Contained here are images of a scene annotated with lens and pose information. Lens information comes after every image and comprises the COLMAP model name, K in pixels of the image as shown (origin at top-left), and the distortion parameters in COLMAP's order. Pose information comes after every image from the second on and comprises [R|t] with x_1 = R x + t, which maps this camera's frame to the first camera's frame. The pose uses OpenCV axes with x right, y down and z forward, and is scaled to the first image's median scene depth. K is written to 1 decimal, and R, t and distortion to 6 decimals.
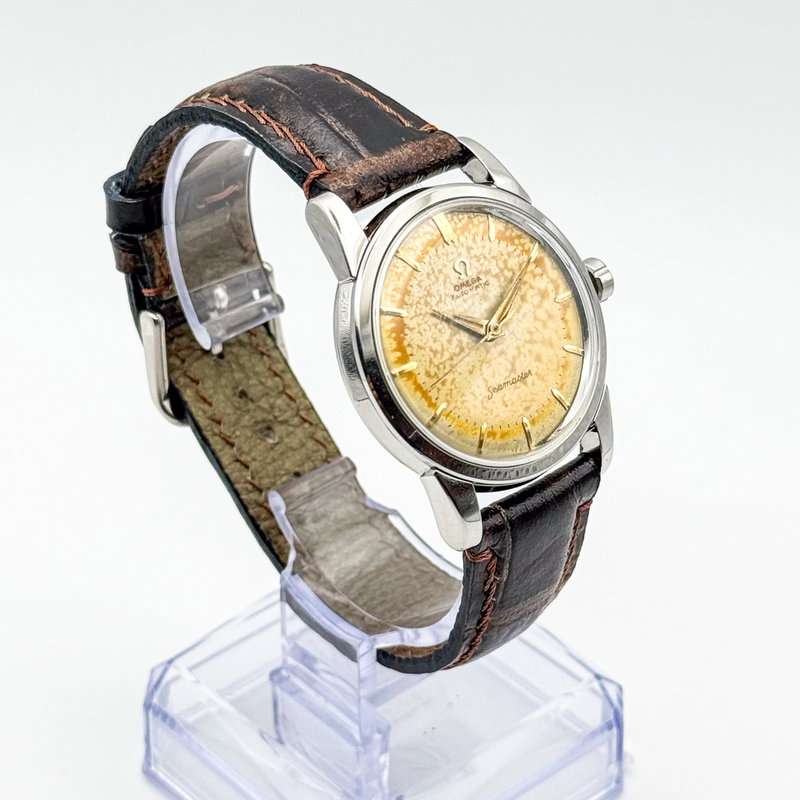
lens RADIAL K [[2210.8, 0, 398.2], [0, 2210.8, 398.5], [0, 0, 1]] dist [0.225334, 0.000000]
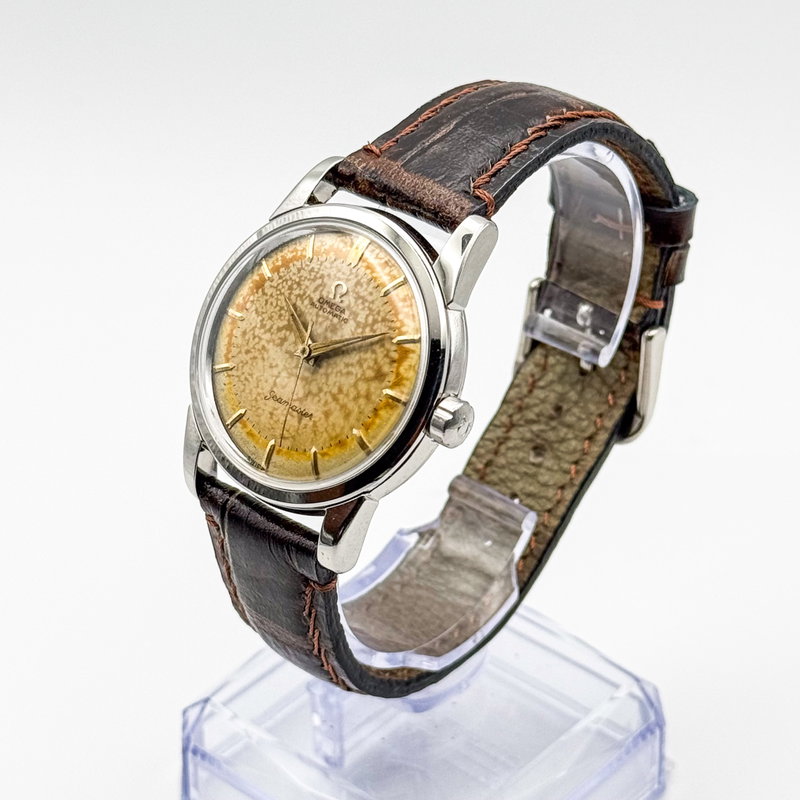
lens RADIAL K [[2210.8, 0, 394.2], [0, 2210.8, 400.7], [0, 0, 1]] dist [0.225334, 0.000000]
pose [[0.141191, 0.560938, -0.815729, 0.849900], [-0.551674, 0.728768, 0.405653, -0.429291], [0.822023, 0.392742, 0.412350, 0.616541]]
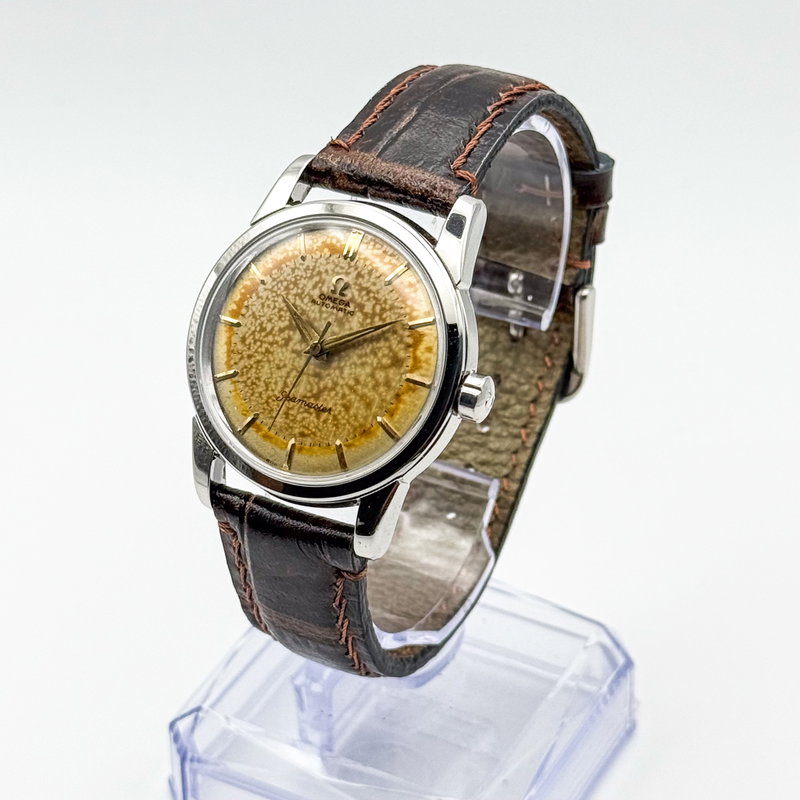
lens RADIAL K [[2210.8, 0, 357.9], [0, 2210.8, 396.7], [0, 0, 1]] dist [0.225334, 0.000000]
pose [[0.344881, 0.530905, -0.774078, 0.822106], [-0.511796, 0.797664, 0.319057, -0.337136], [0.786843, 0.286134, 0.546814, 0.458124]]
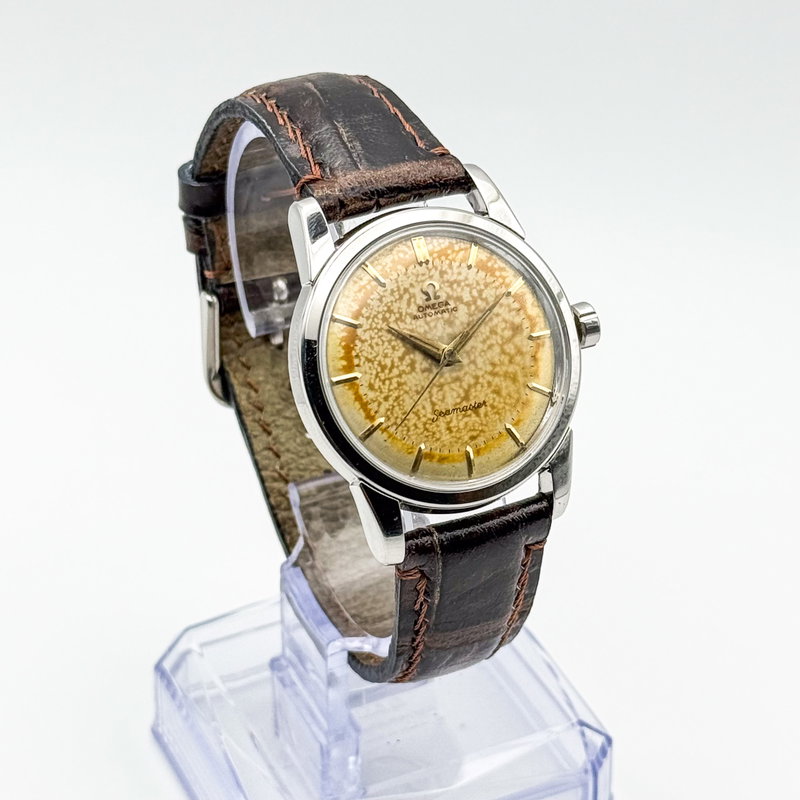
lens RADIAL K [[2210.8, 0, 402.9], [0, 2210.8, 402.7], [0, 0, 1]] dist [0.225334, 0.000000]
pose [[0.962626, 0.162004, -0.217041, 0.239643], [-0.163634, 0.986464, 0.010562, -0.016390], [0.215814, 0.025348, 0.976105, 0.008101]]
